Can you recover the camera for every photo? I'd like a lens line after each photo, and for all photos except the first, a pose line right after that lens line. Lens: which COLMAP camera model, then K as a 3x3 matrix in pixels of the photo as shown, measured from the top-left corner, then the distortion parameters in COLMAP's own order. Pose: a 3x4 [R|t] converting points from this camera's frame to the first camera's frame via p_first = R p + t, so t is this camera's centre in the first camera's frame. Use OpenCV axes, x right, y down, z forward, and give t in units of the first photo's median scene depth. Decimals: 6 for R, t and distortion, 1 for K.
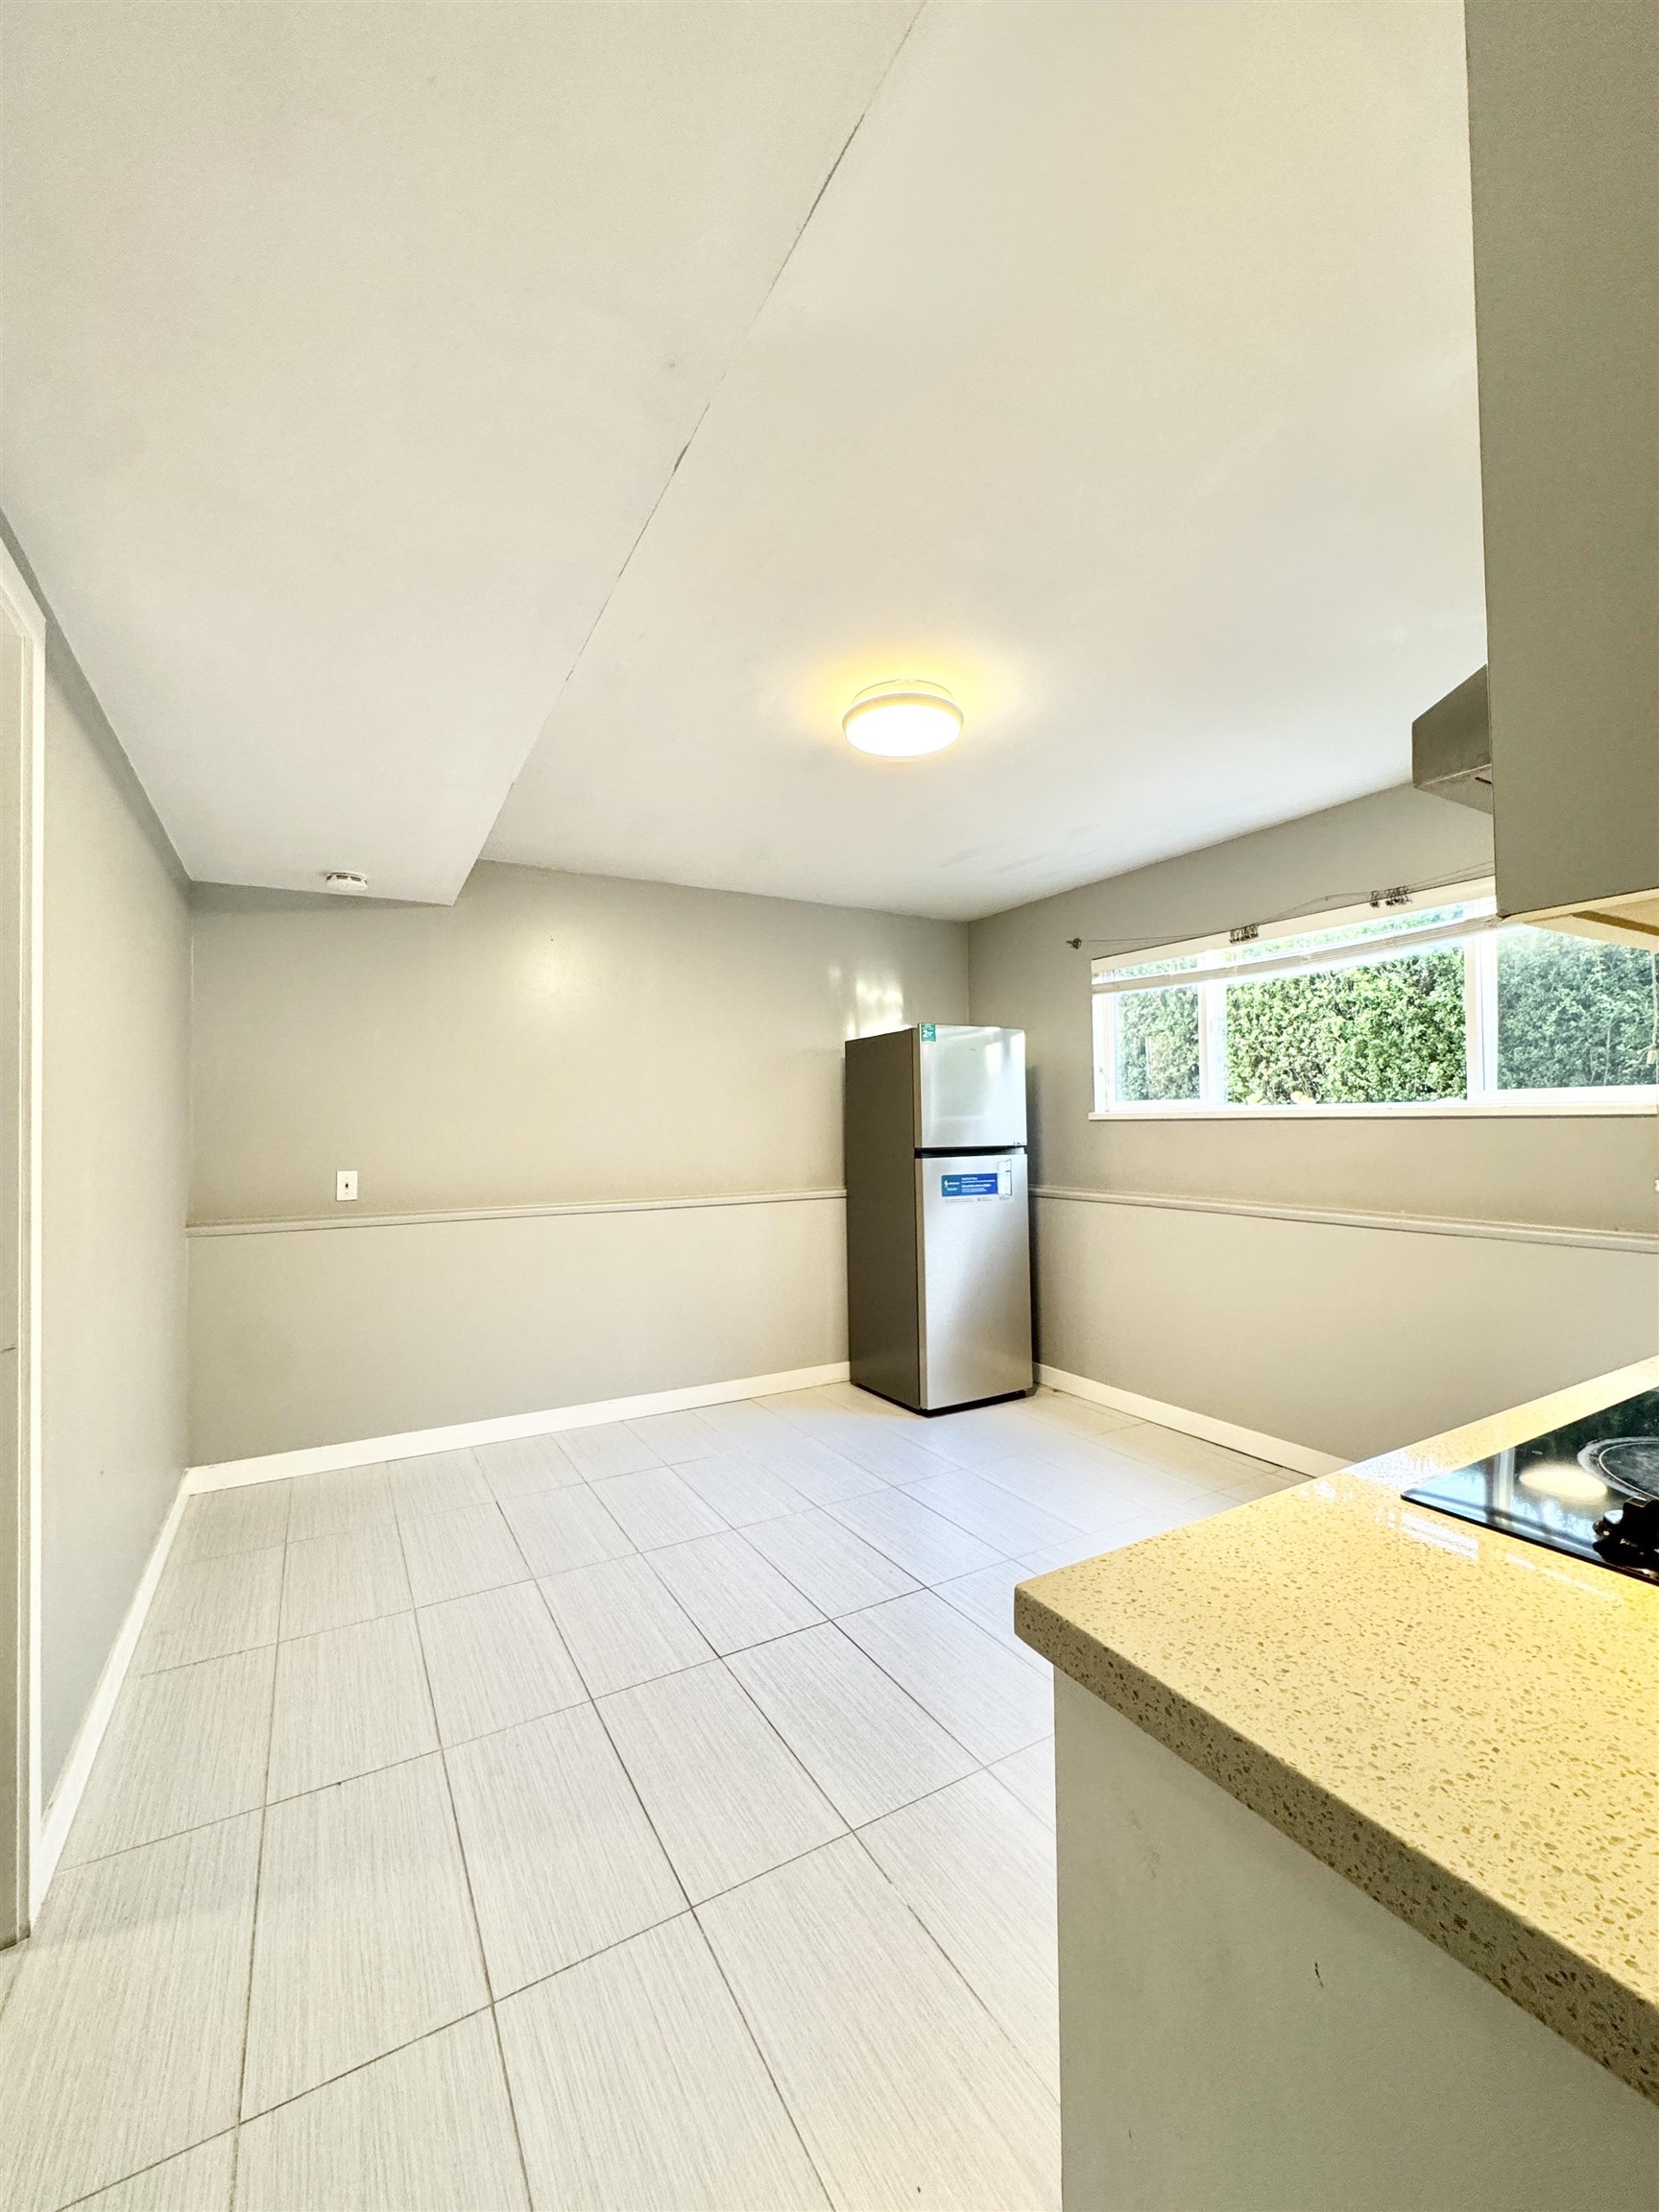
lens RADIAL K [[890.9, 0, 824.9], [0, 890.9, 1094.5], [0, 0, 1]] dist [-0.021363, 0.012163]
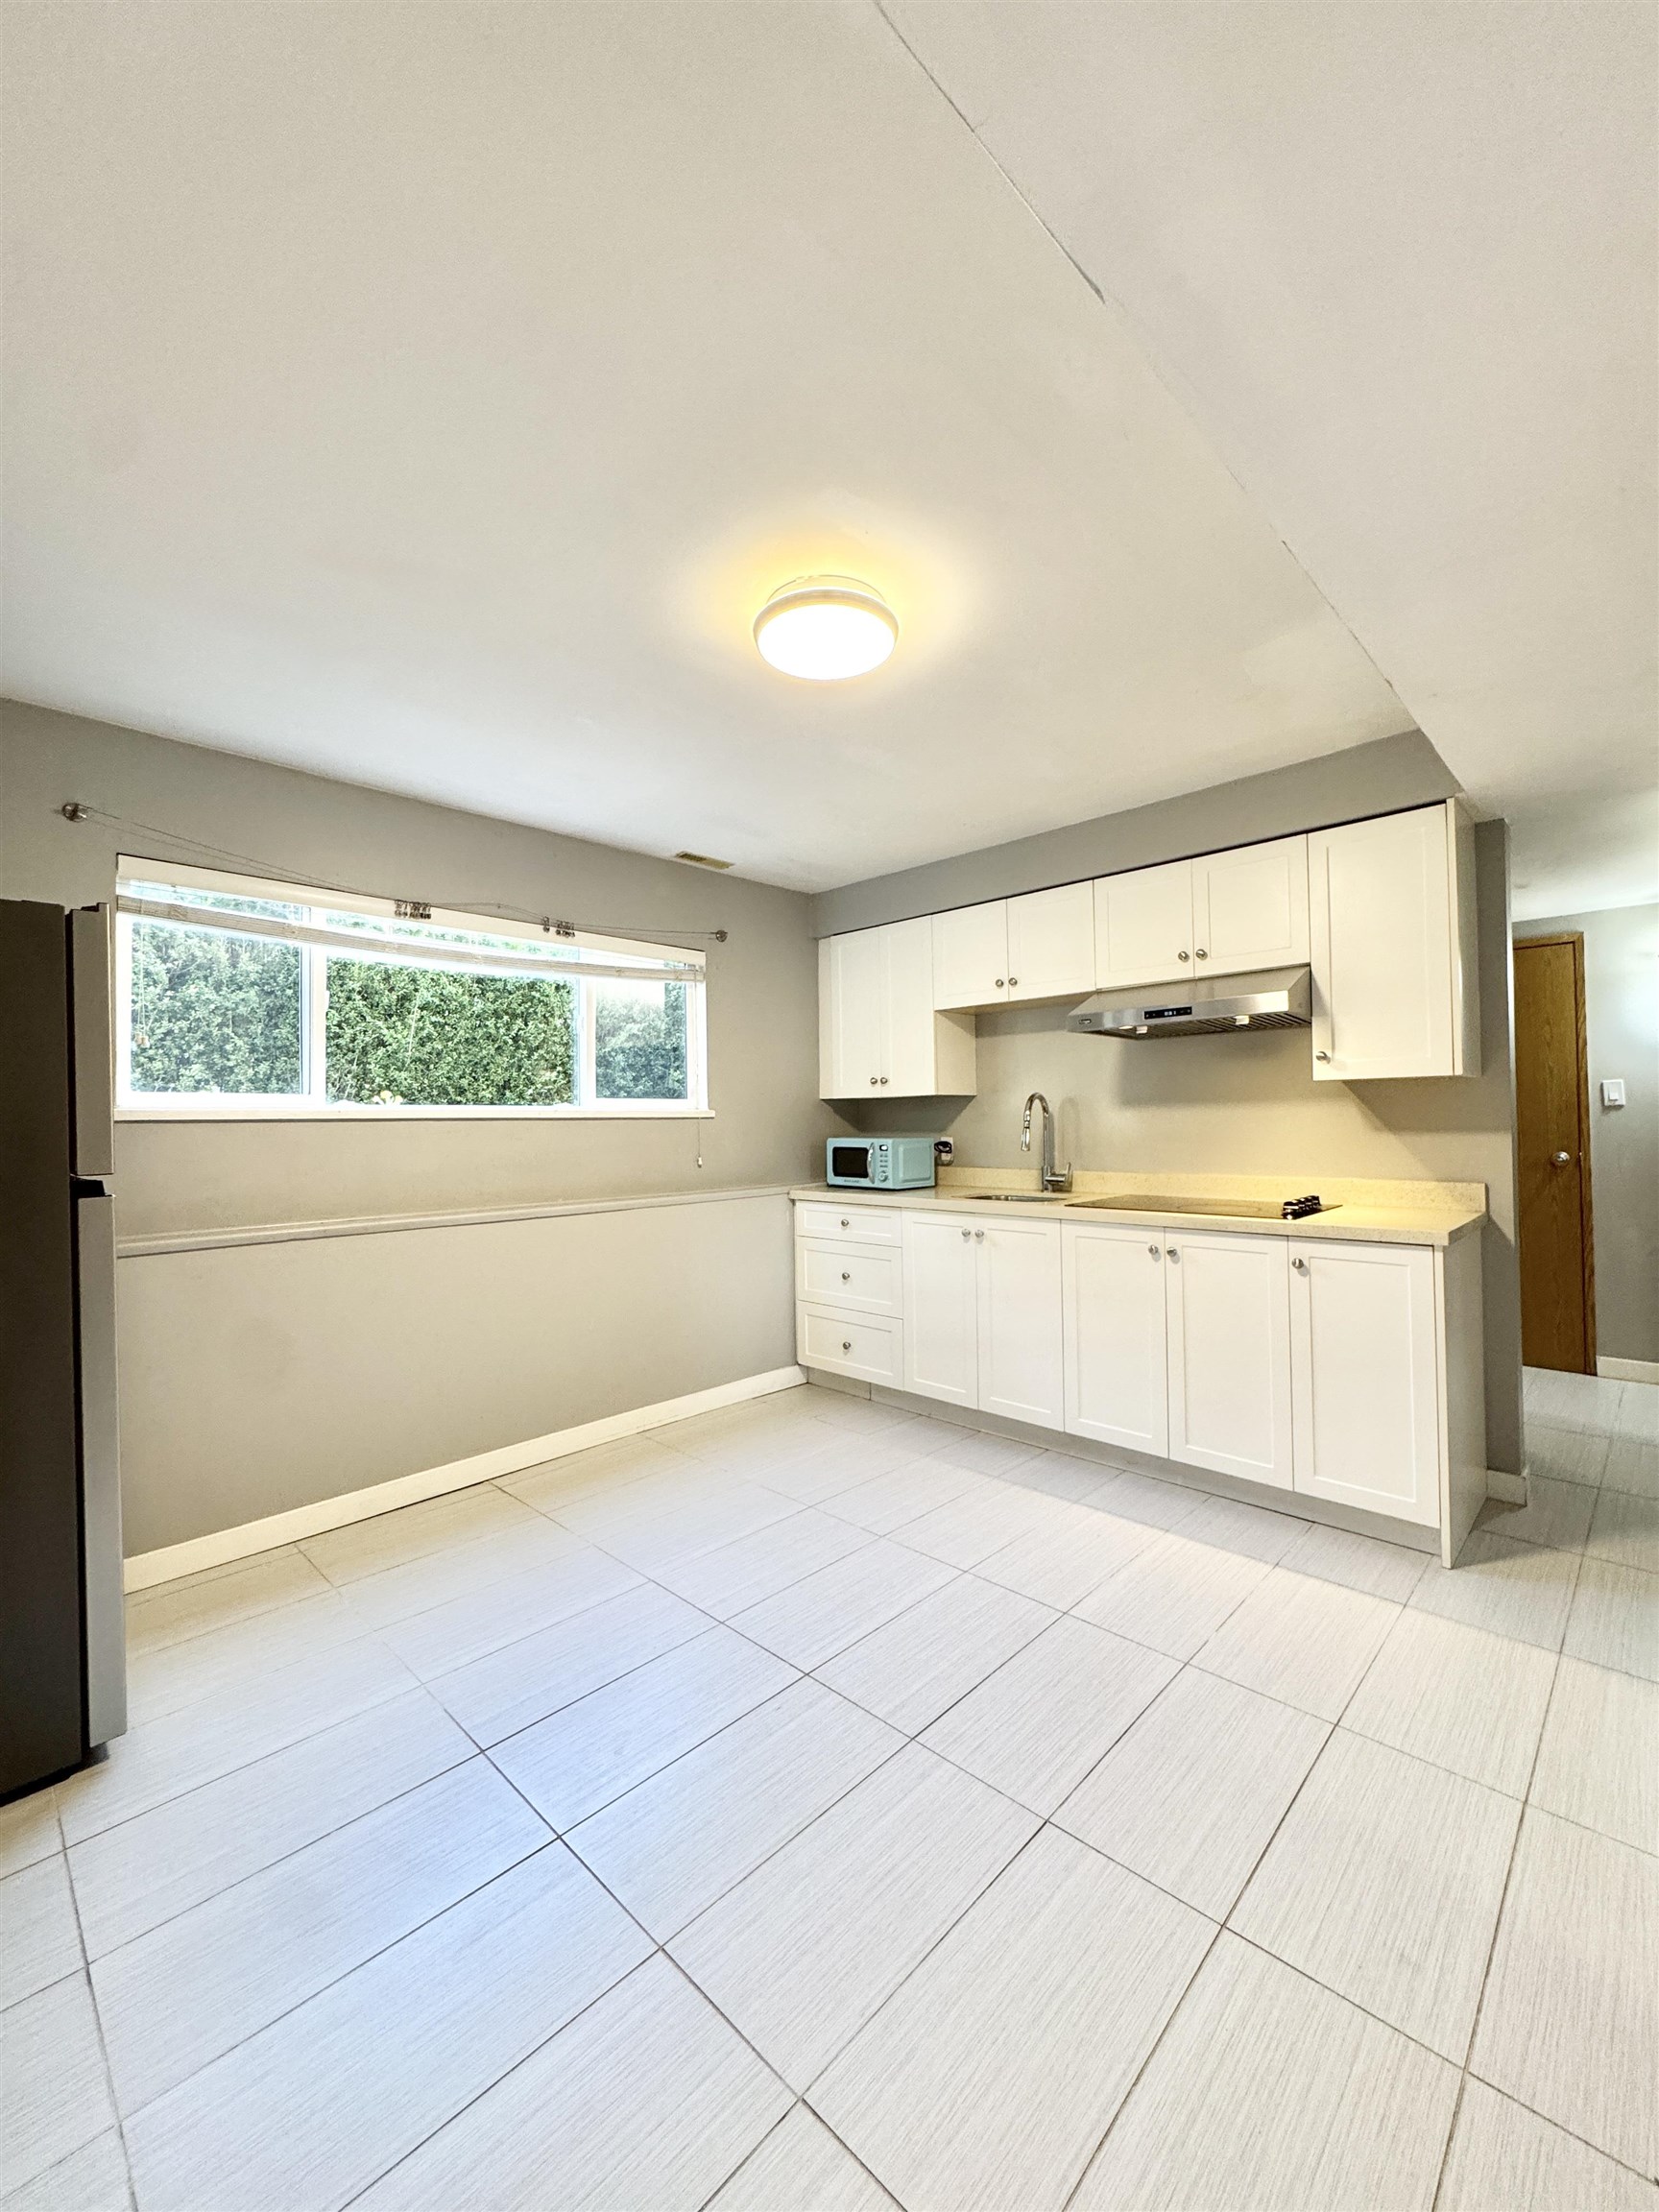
lens RADIAL K [[883.8, 0, 834.0], [0, 883.8, 1117.9], [0, 0, 1]] dist [-0.002271, -0.000015]
pose [[-0.281451, 0.015480, 0.959451, -0.531249], [-0.013676, 0.999704, -0.020141, 0.040149], [-0.959478, -0.018790, -0.281155, 0.933393]]
